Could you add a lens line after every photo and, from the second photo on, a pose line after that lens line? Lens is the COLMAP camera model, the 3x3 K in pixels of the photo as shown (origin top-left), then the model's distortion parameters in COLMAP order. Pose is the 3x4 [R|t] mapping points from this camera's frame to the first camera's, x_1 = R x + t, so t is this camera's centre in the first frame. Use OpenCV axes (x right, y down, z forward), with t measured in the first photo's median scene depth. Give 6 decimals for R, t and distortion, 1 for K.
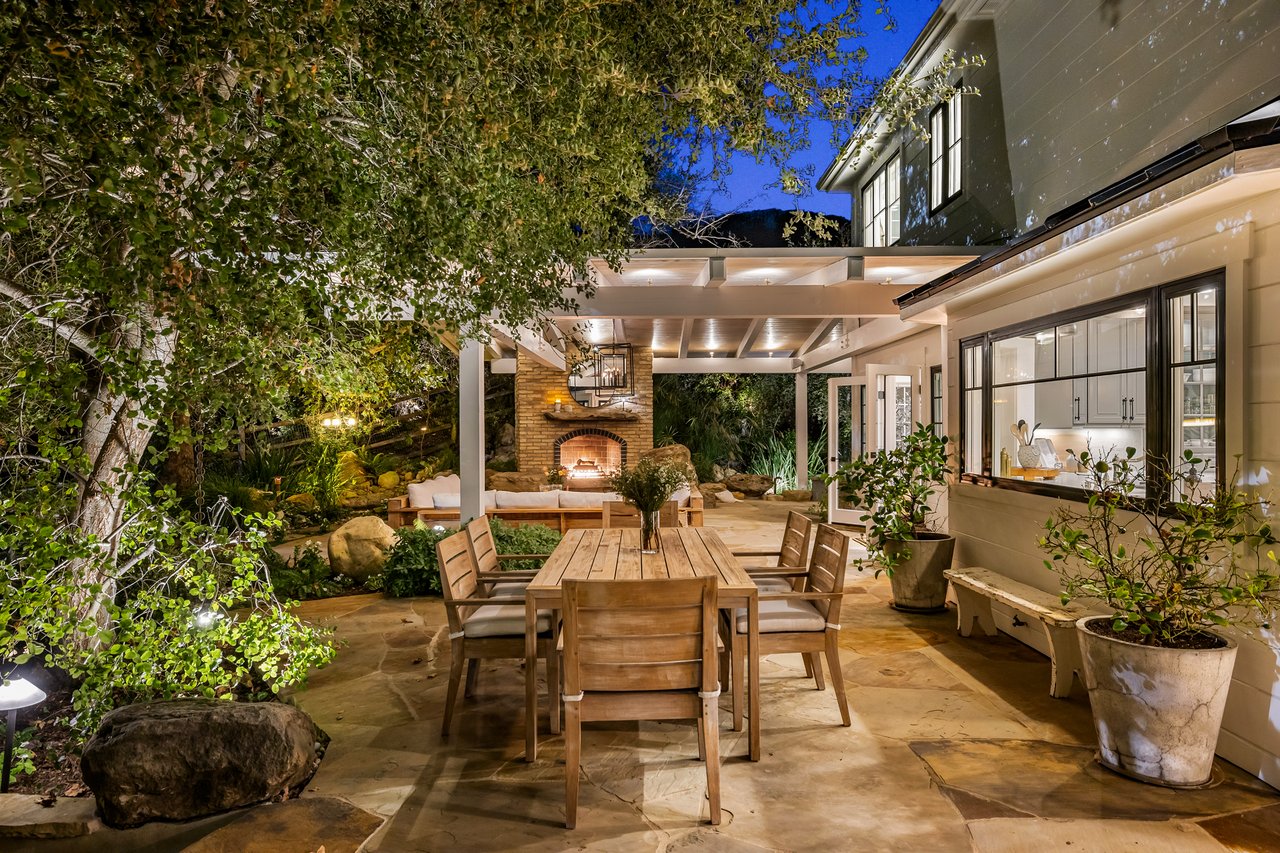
lens RADIAL K [[698.4, 0, 615.6], [0, 698.4, 428.8], [0, 0, 1]] dist [0.004646, 0.000870]
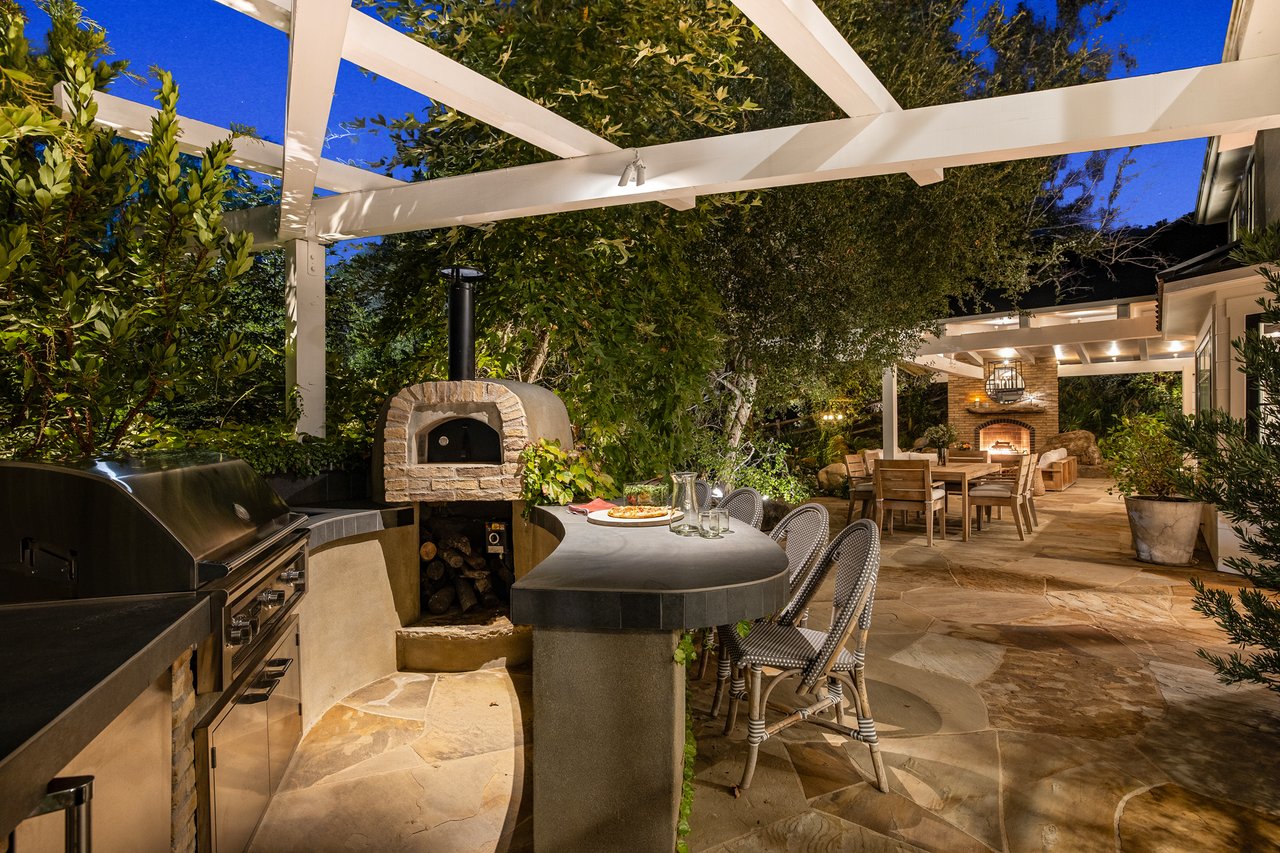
lens RADIAL K [[698.4, 0, 615.6], [0, 698.4, 428.8], [0, 0, 1]] dist [0.004646, 0.000870]
pose [[0.750935, -0.004745, -0.660359, 0.307252], [-0.000511, 0.999970, -0.007766, 0.030900], [0.660376, 0.006169, 0.750910, -0.570365]]
